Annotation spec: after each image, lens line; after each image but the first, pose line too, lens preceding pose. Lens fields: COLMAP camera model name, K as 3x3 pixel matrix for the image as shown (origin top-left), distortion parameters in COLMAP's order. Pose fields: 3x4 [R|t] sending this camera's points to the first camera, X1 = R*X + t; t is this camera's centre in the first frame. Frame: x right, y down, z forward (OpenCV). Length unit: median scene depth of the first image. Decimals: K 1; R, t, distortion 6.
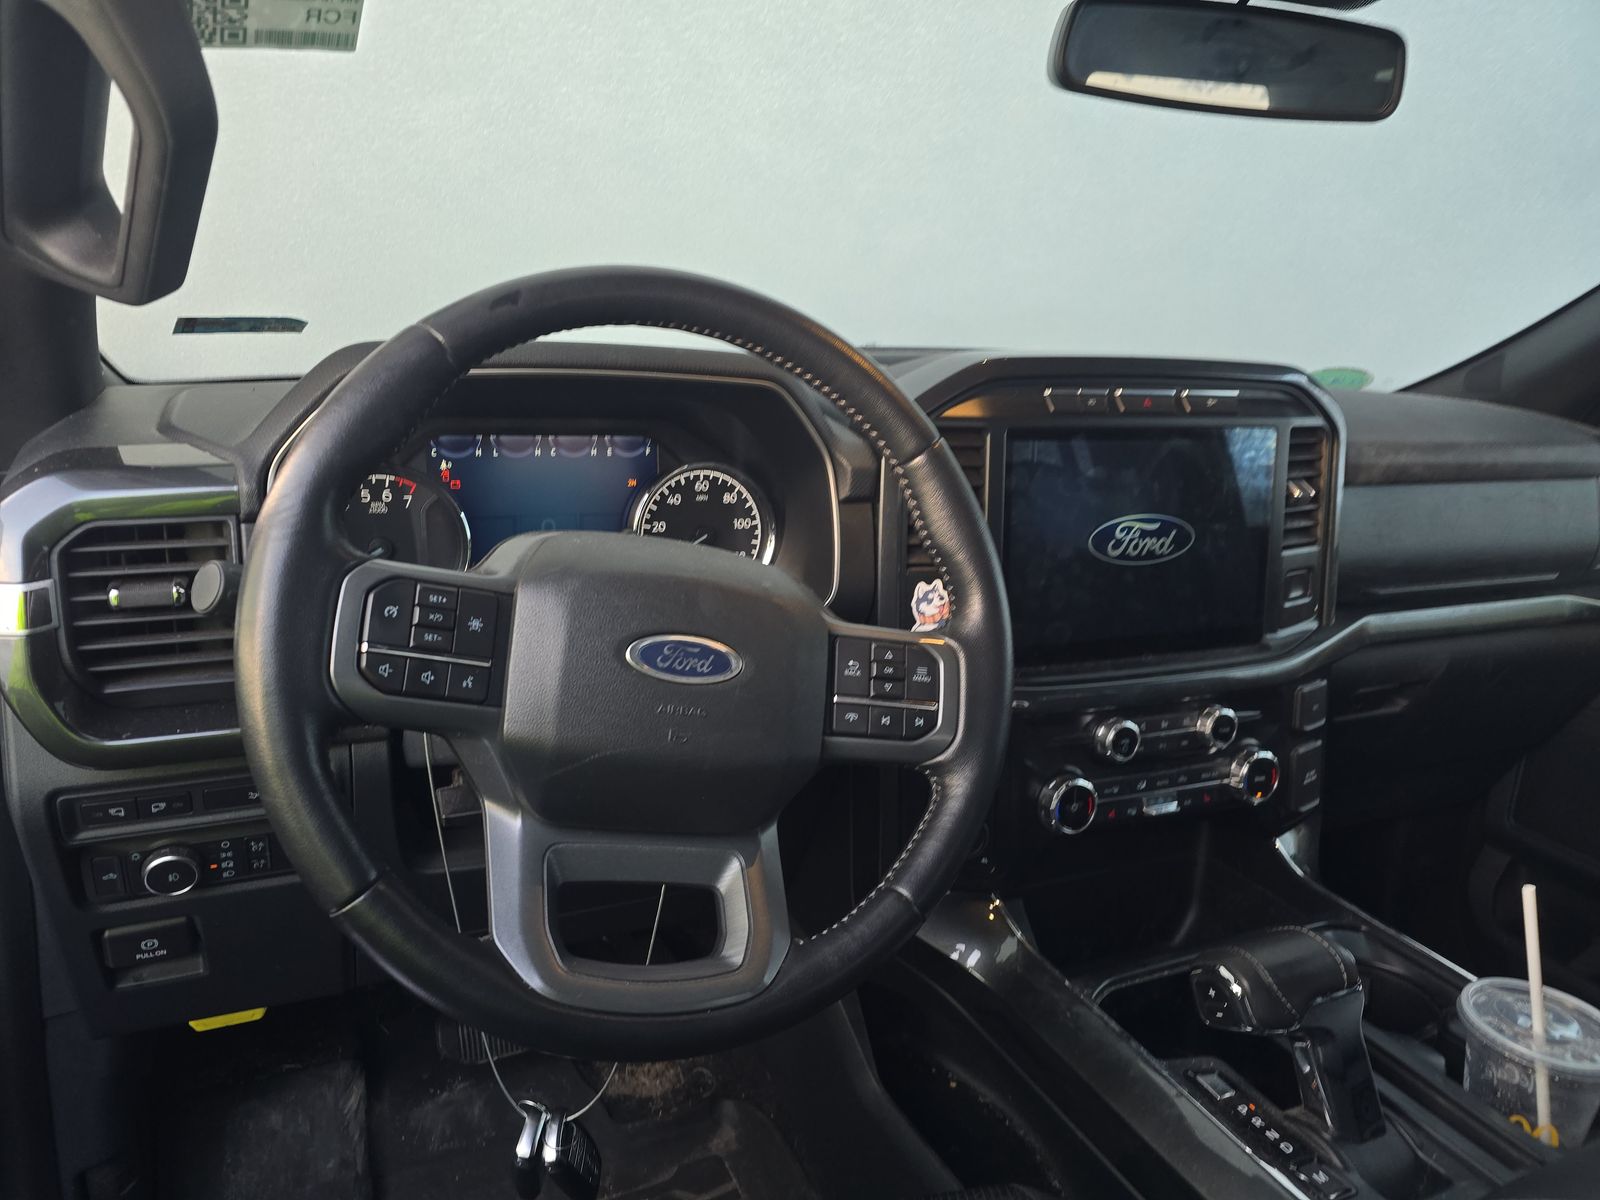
lens RADIAL K [[1089.5, 0, 798.1], [0, 1089.5, 590.8], [0, 0, 1]] dist [0.043223, -0.060297]
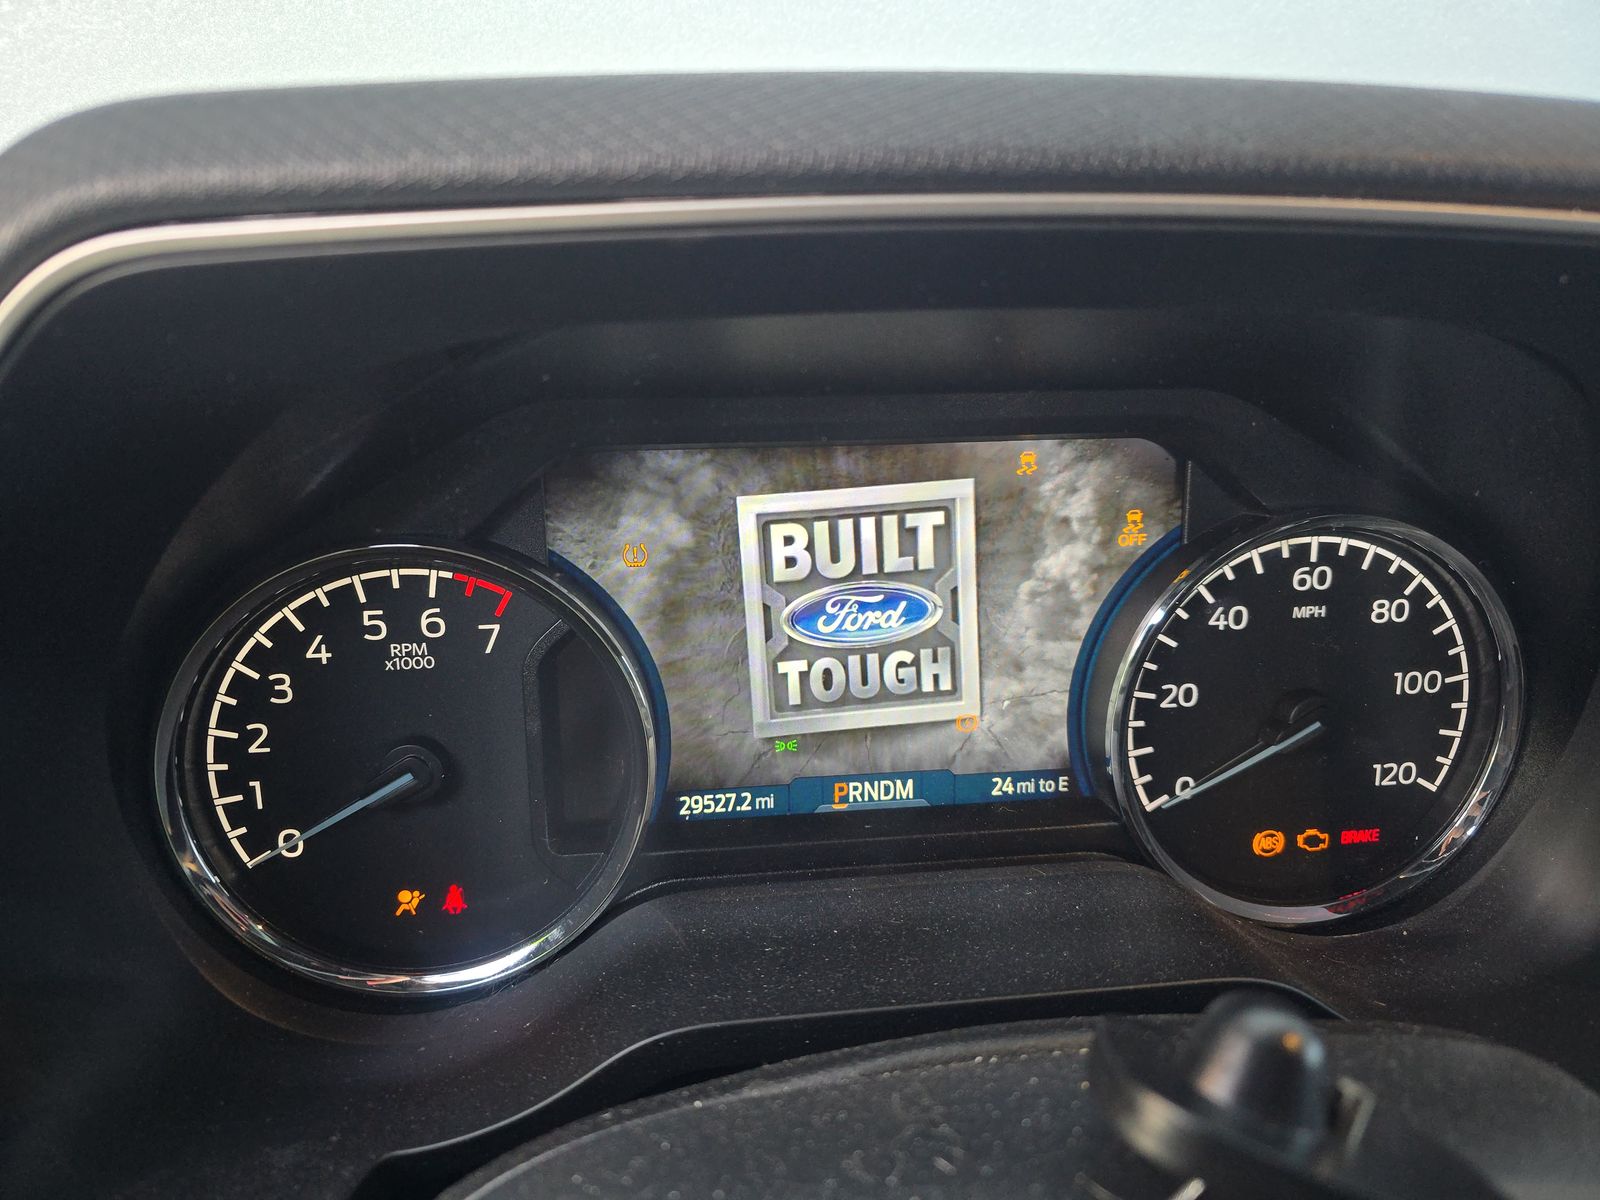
lens RADIAL K [[1089.5, 0, 801.5], [0, 1089.5, 599.0], [0, 0, 1]] dist [0.043223, -0.060297]
pose [[0.955101, 0.040936, -0.293439, -0.190384], [-0.024883, 0.997993, 0.058235, -0.143331], [0.295234, -0.048319, 0.954202, 0.843430]]
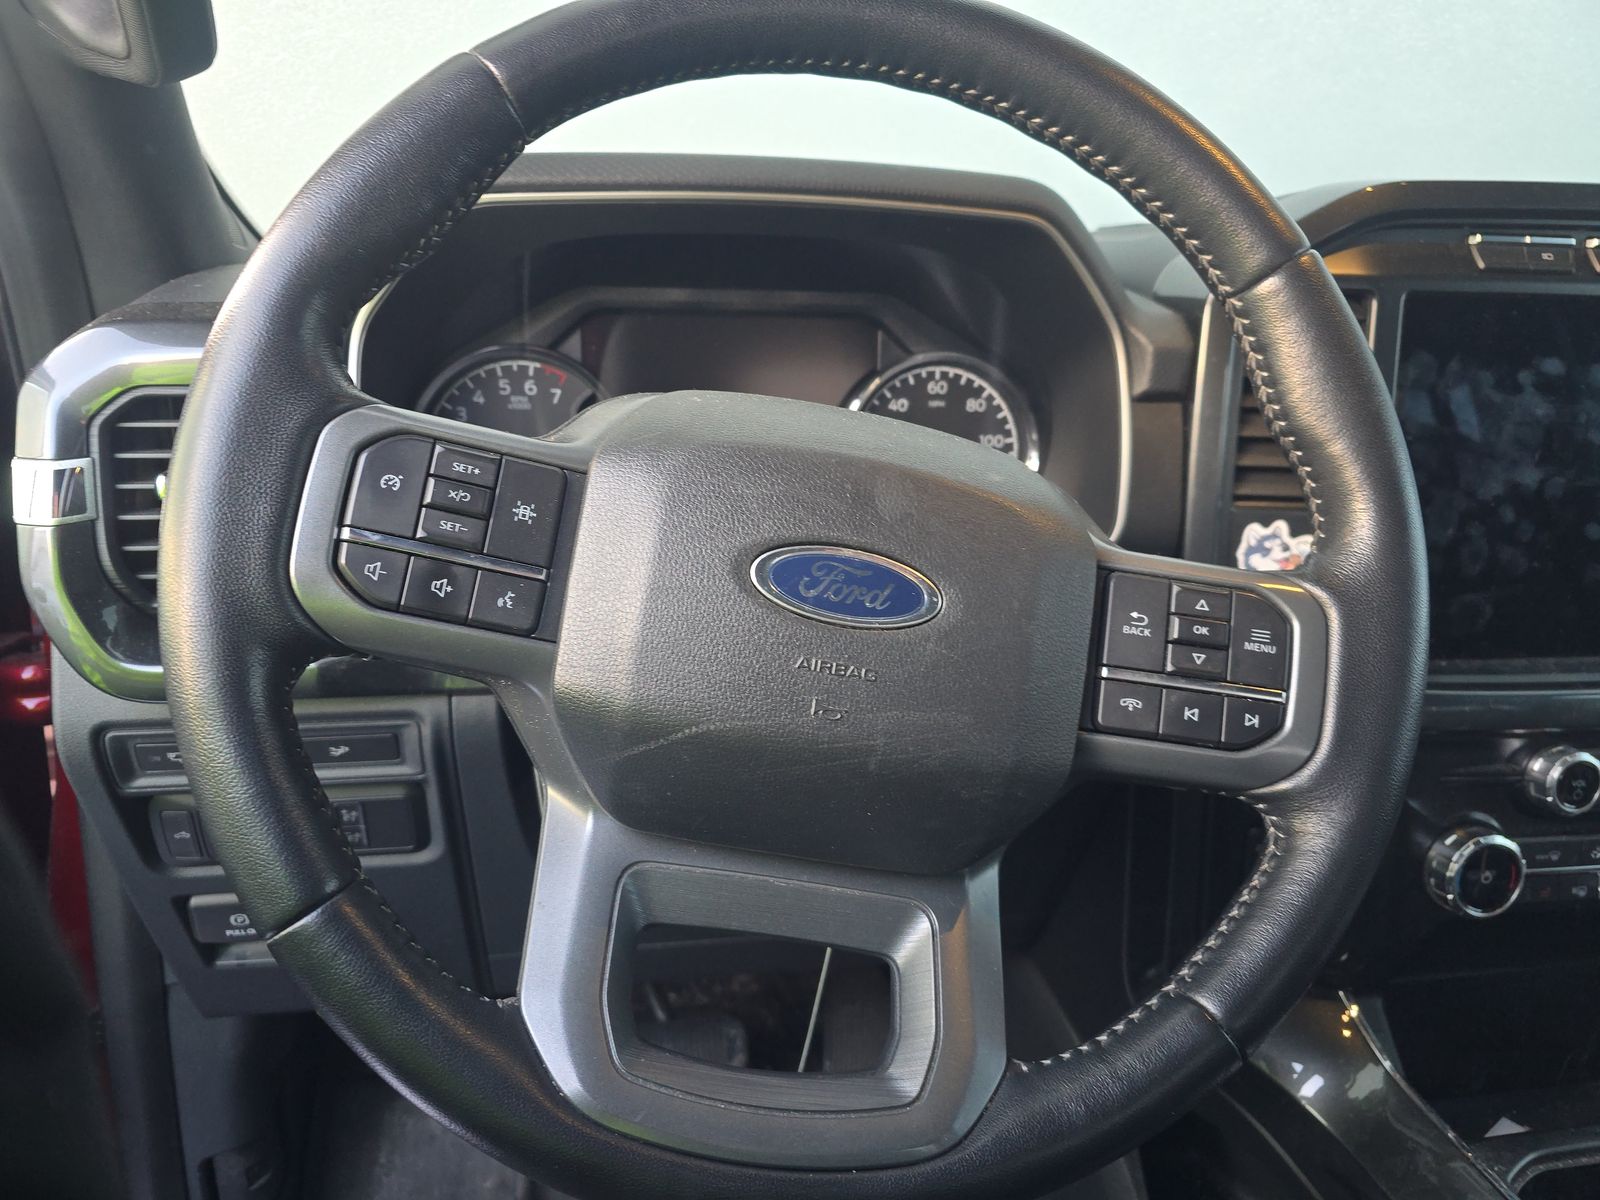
lens RADIAL K [[1089.5, 0, 787.7], [0, 1089.5, 597.6], [0, 0, 1]] dist [0.043223, -0.060297]
pose [[0.962431, 0.045484, -0.267688, 0.025058], [-0.043282, 0.998963, 0.014123, 0.054426], [0.268053, -0.002006, 0.963402, 0.351626]]
